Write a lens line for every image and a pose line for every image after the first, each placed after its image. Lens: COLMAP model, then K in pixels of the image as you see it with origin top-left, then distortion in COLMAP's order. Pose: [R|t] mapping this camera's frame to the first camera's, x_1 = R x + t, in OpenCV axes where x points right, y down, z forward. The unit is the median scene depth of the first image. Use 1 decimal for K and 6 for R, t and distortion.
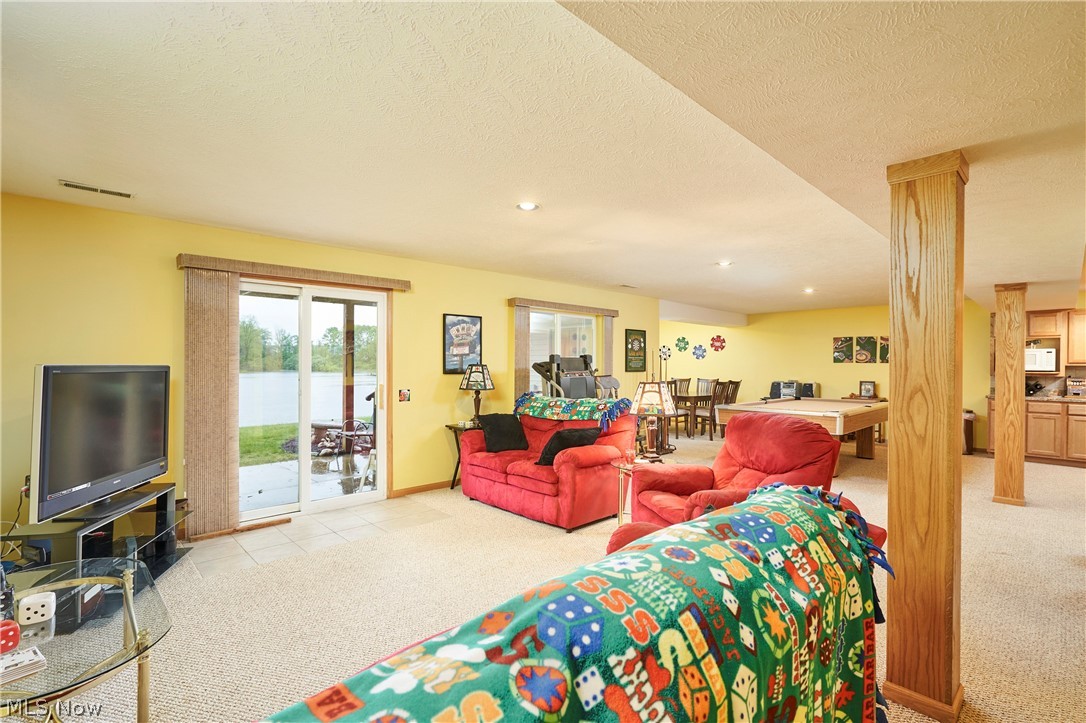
lens RADIAL K [[507.1, 0, 546.6], [0, 507.1, 366.2], [0, 0, 1]] dist [0.001108, 0.000232]
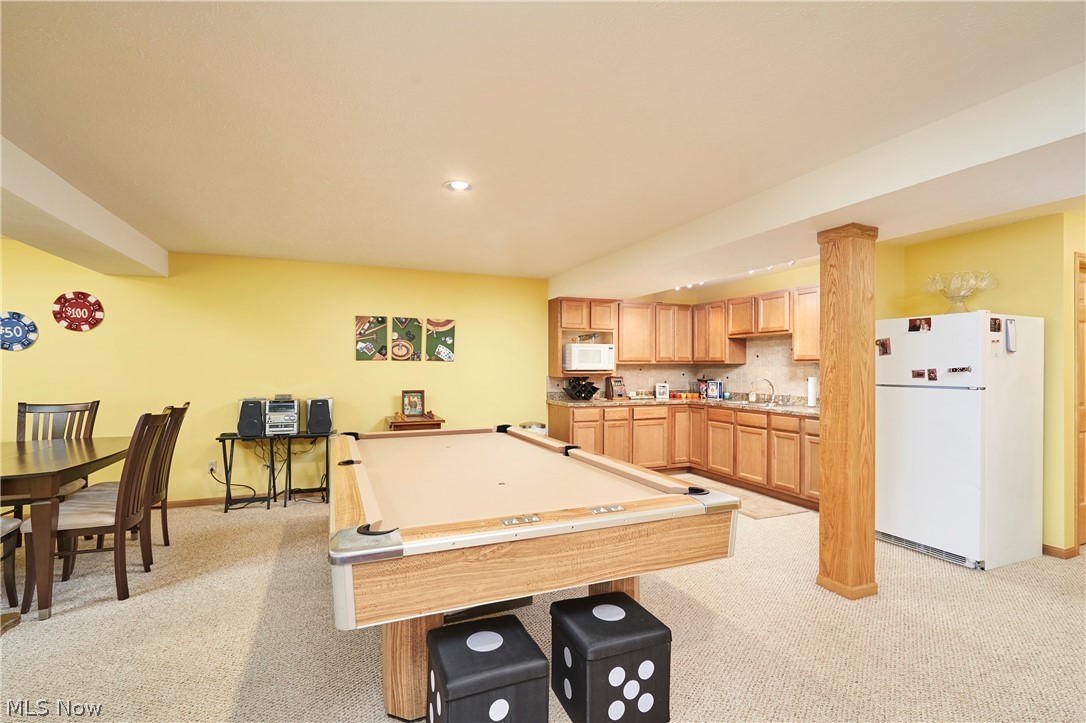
lens RADIAL K [[507.1, 0, 546.6], [0, 507.1, 366.2], [0, 0, 1]] dist [0.001108, 0.000232]
pose [[0.370139, -0.006894, 0.928951, 0.121377], [0.006515, 0.999967, 0.004826, -0.001479], [-0.928953, 0.004266, 0.370172, 0.609585]]
